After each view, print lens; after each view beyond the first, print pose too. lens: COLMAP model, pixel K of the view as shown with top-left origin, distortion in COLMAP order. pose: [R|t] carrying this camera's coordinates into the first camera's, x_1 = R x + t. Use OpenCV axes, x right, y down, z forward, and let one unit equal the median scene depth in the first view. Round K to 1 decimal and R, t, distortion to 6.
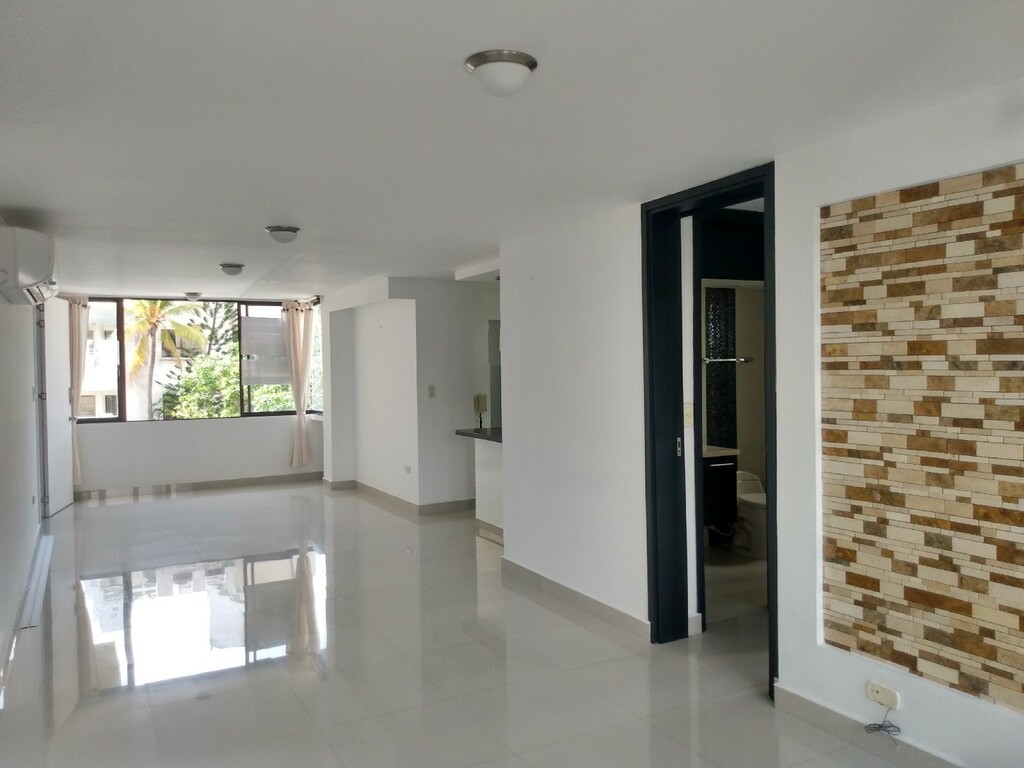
lens RADIAL K [[806.4, 0, 512.4], [0, 806.4, 384.3], [0, 0, 1]] dist [-0.032795, -0.016396]
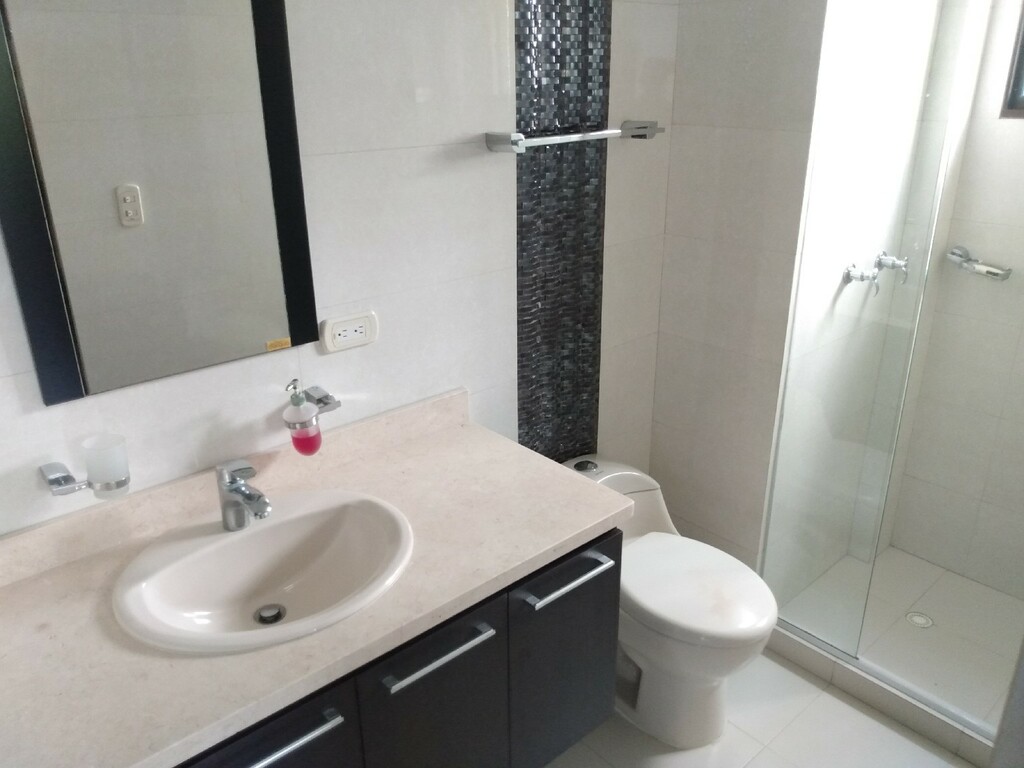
lens RADIAL K [[806.4, 0, 512.0], [0, 806.4, 384.0], [0, 0, 1]] dist [-0.032795, -0.016396]
pose [[0.966529, -0.087725, 0.241095, 0.162093], [-0.000947, 0.938498, 0.345282, -0.045278], [-0.256557, -0.333954, 0.907002, 0.705808]]
